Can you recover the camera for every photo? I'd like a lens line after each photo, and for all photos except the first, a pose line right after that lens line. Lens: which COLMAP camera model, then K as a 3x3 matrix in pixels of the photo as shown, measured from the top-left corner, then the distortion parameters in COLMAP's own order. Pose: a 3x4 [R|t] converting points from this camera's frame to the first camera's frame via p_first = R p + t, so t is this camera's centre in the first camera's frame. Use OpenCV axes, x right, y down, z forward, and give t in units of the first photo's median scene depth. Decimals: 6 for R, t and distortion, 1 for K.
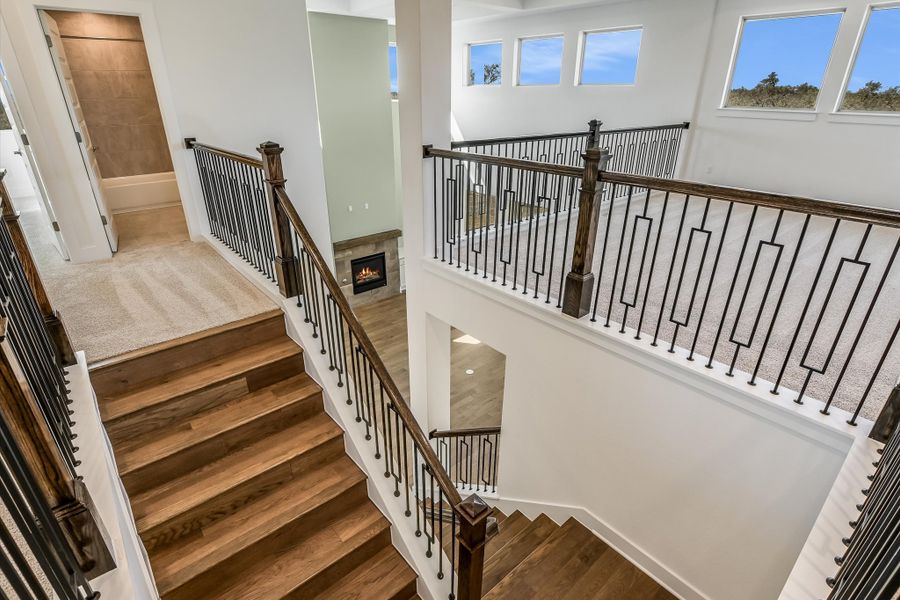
lens RADIAL K [[444.3, 0, 450.0], [0, 444.3, 300.0], [0, 0, 1]] dist [-0.025879, -0.000021]
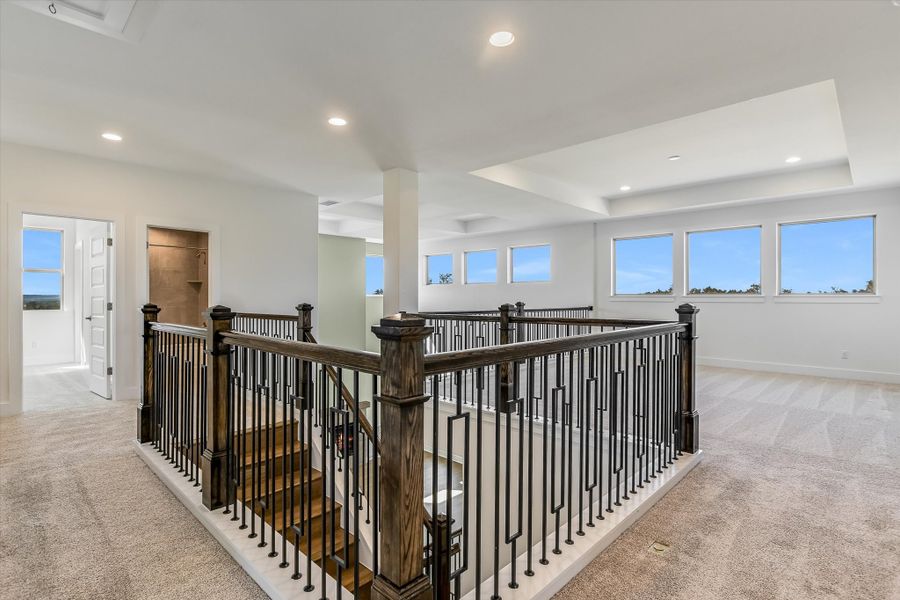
lens RADIAL K [[444.3, 0, 450.0], [0, 444.3, 300.0], [0, 0, 1]] dist [-0.025879, -0.000021]
pose [[0.995670, -0.000417, 0.092953, -0.031224], [0.039403, 0.907597, -0.417989, 0.241947], [-0.084190, 0.419842, 0.903684, -0.372887]]
